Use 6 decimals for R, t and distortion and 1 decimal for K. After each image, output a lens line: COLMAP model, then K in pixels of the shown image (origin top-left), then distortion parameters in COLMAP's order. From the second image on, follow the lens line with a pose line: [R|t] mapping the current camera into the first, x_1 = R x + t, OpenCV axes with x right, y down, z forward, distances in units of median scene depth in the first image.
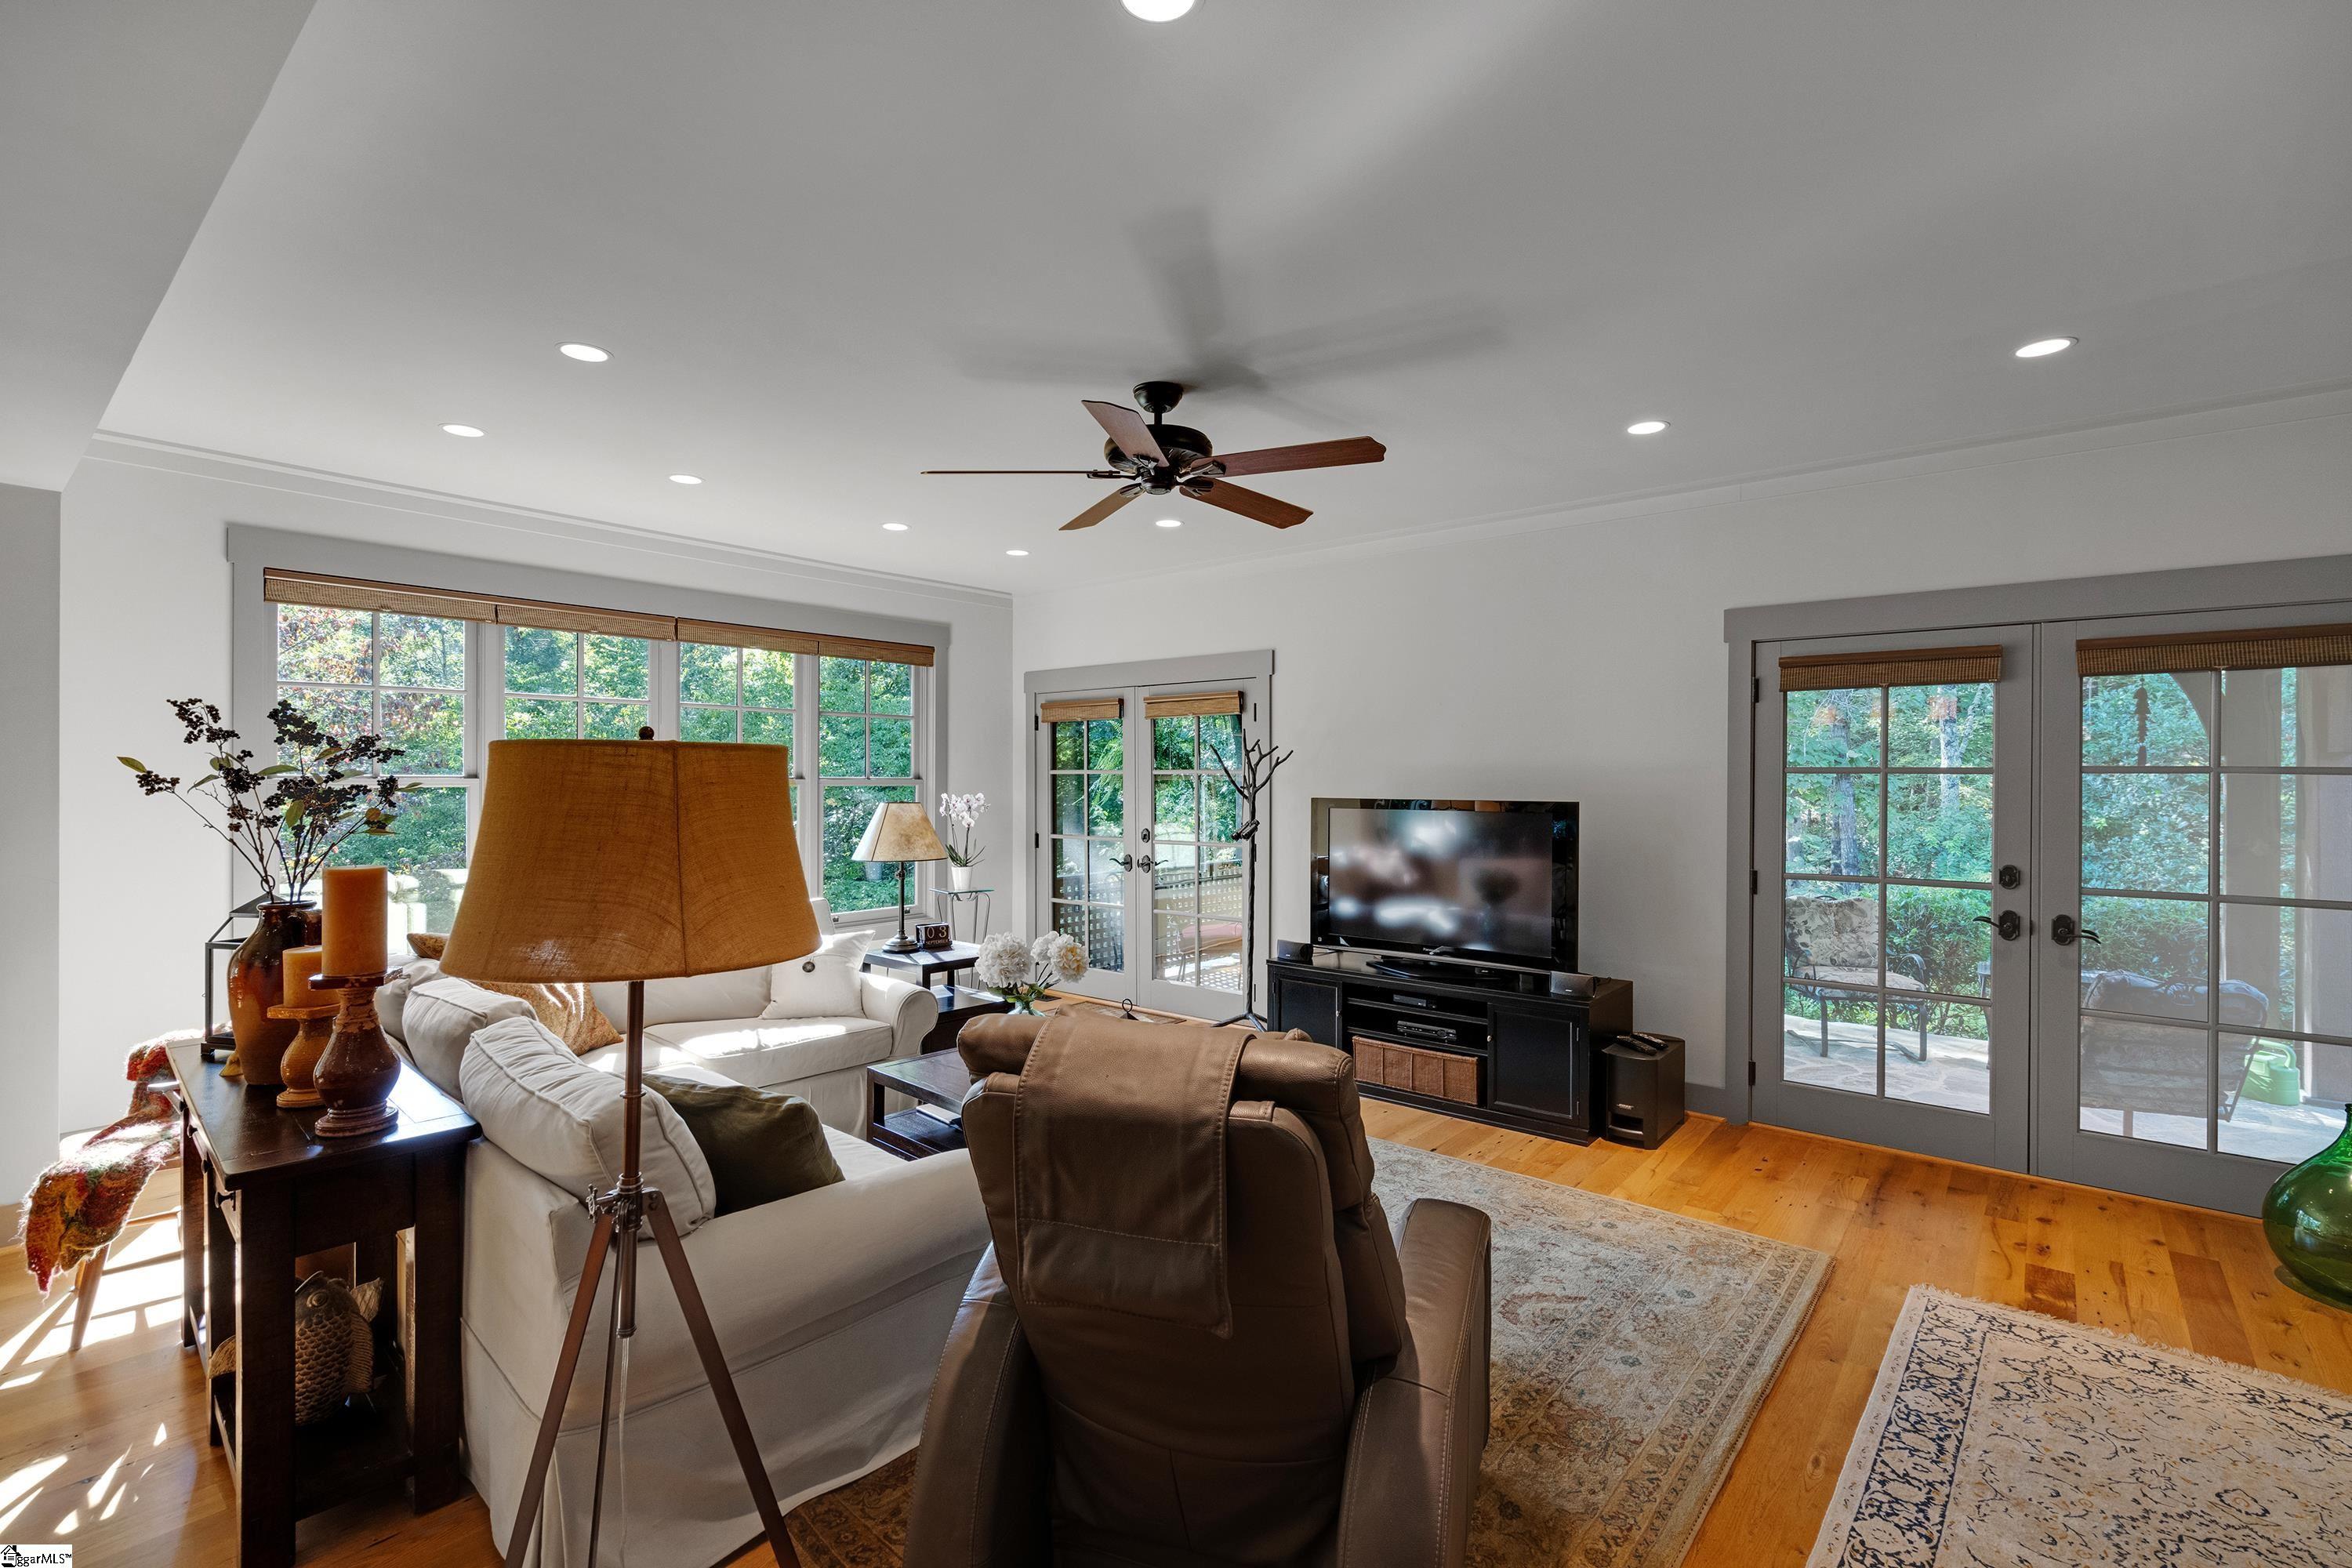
lens RADIAL K [[1059.9, 0, 1159.0], [0, 1059.9, 778.1], [0, 0, 1]] dist [0.000368, -0.000390]
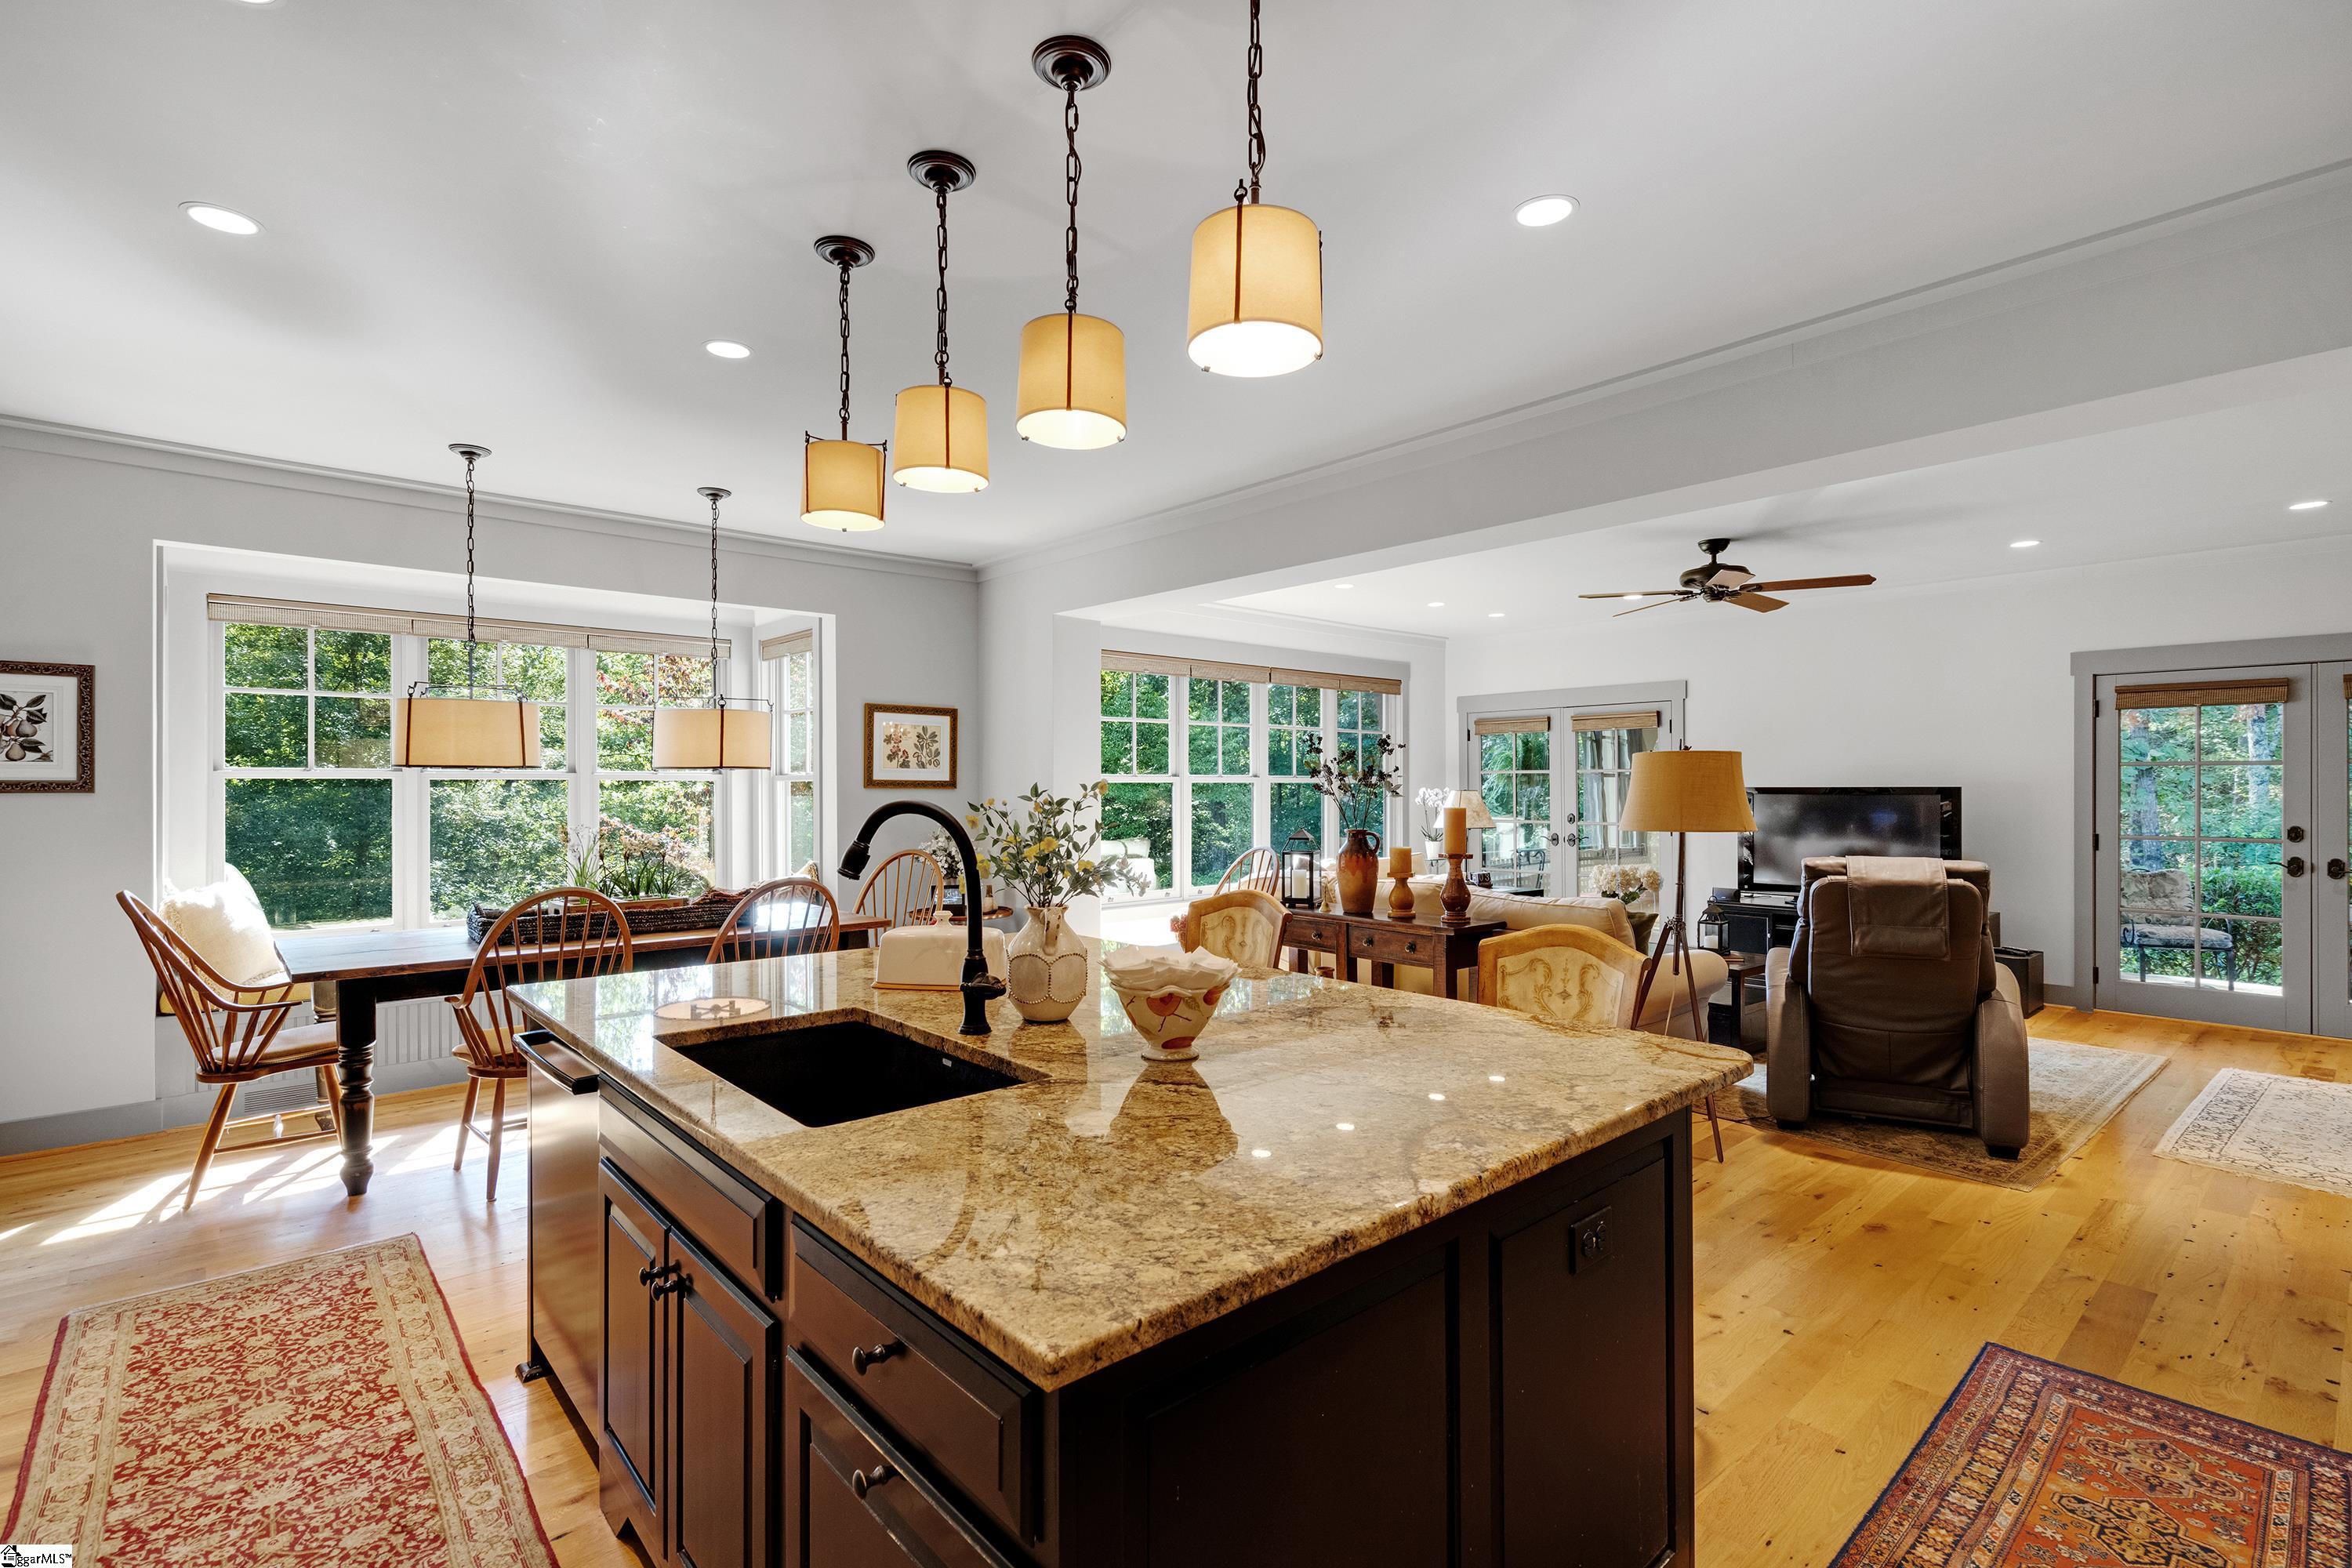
lens RADIAL K [[1059.9, 0, 1189.2], [0, 1059.9, 783.0], [0, 0, 1]] dist [0.000368, -0.000390]
pose [[0.988455, -0.005500, -0.151415, -0.438676], [0.005204, 0.999984, -0.002348, 0.014909], [0.151425, 0.001533, 0.988468, -0.611096]]
